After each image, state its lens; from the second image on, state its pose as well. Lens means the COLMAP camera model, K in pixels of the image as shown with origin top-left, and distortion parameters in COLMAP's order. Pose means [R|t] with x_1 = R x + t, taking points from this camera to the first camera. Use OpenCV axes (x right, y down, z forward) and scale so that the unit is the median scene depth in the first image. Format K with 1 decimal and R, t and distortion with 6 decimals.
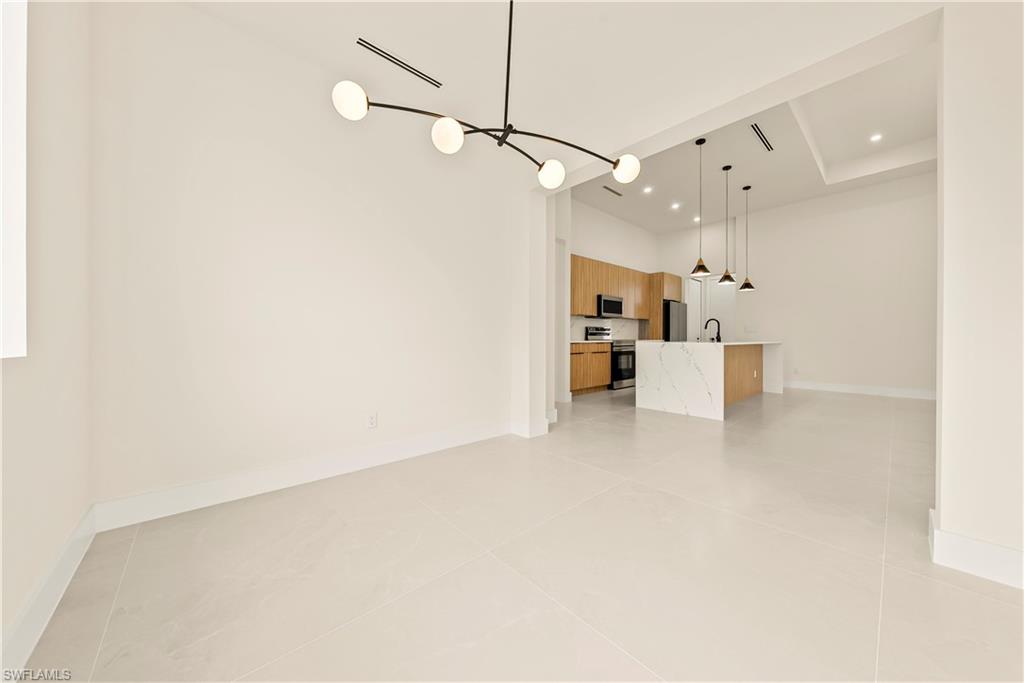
lens RADIAL K [[349.3, 0, 501.0], [0, 349.3, 343.6], [0, 0, 1]] dist [-0.001702, 0.000138]
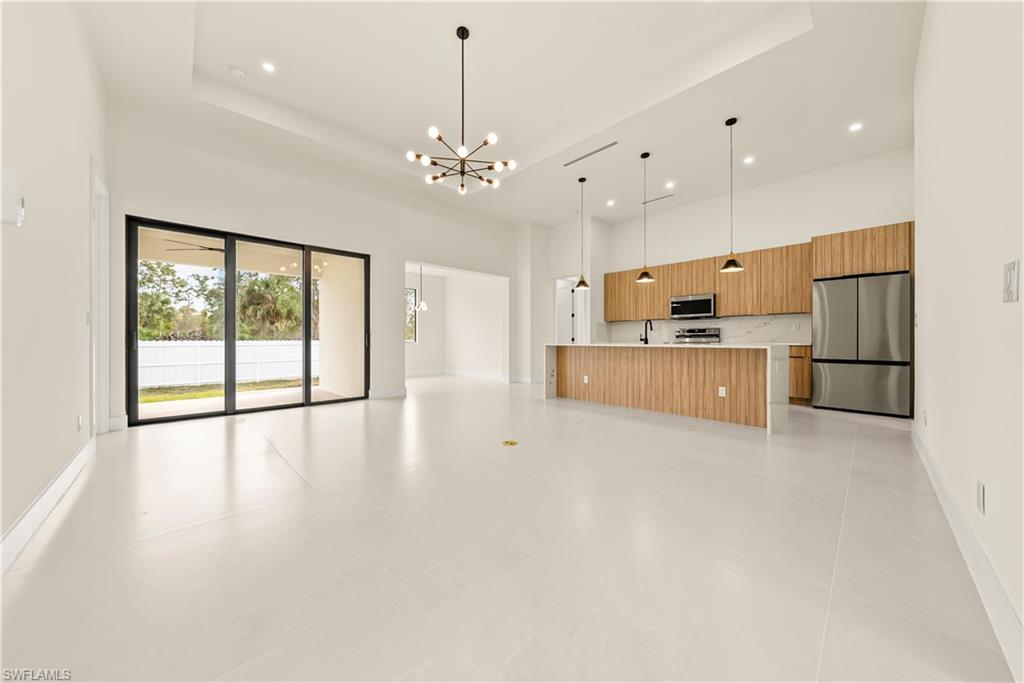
lens RADIAL K [[349.3, 0, 512.9], [0, 349.3, 343.0], [0, 0, 1]] dist [-0.001702, 0.000138]
pose [[0.061638, 0.002197, -0.998096, 1.246918], [-0.017207, 0.999851, 0.001138, -0.002436], [0.997950, 0.017104, 0.061666, 0.486206]]
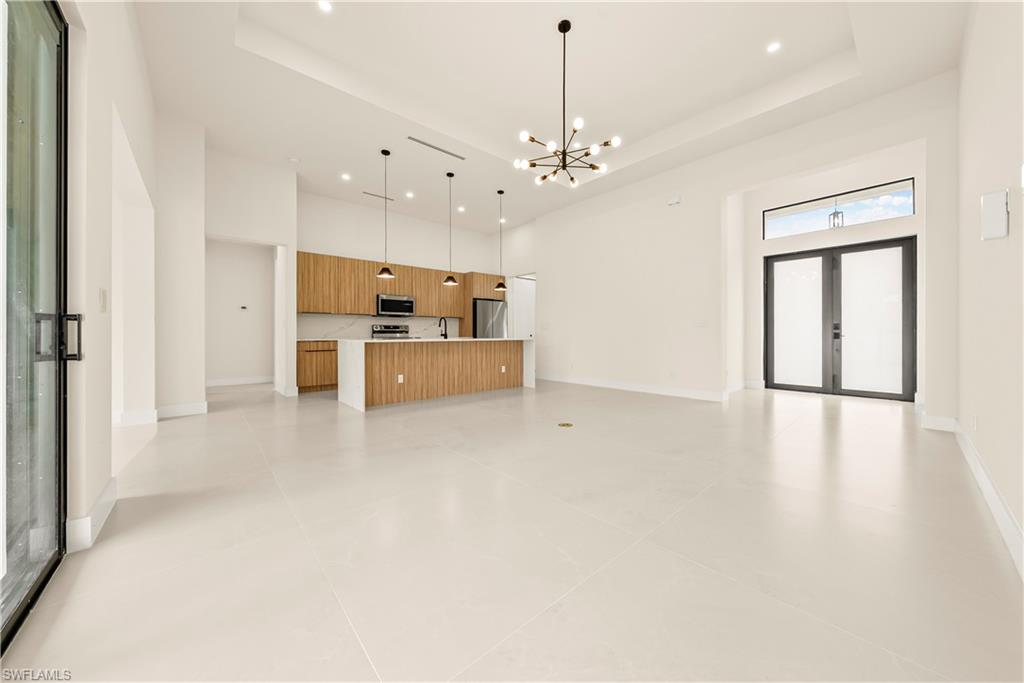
lens RADIAL K [[349.3, 0, 511.7], [0, 349.3, 332.6], [0, 0, 1]] dist [-0.001702, 0.000138]
pose [[0.999913, -0.010334, 0.008149, 0.666794], [0.010541, 0.999611, -0.025802, 0.004873], [-0.007879, 0.025886, 0.999634, -0.038396]]
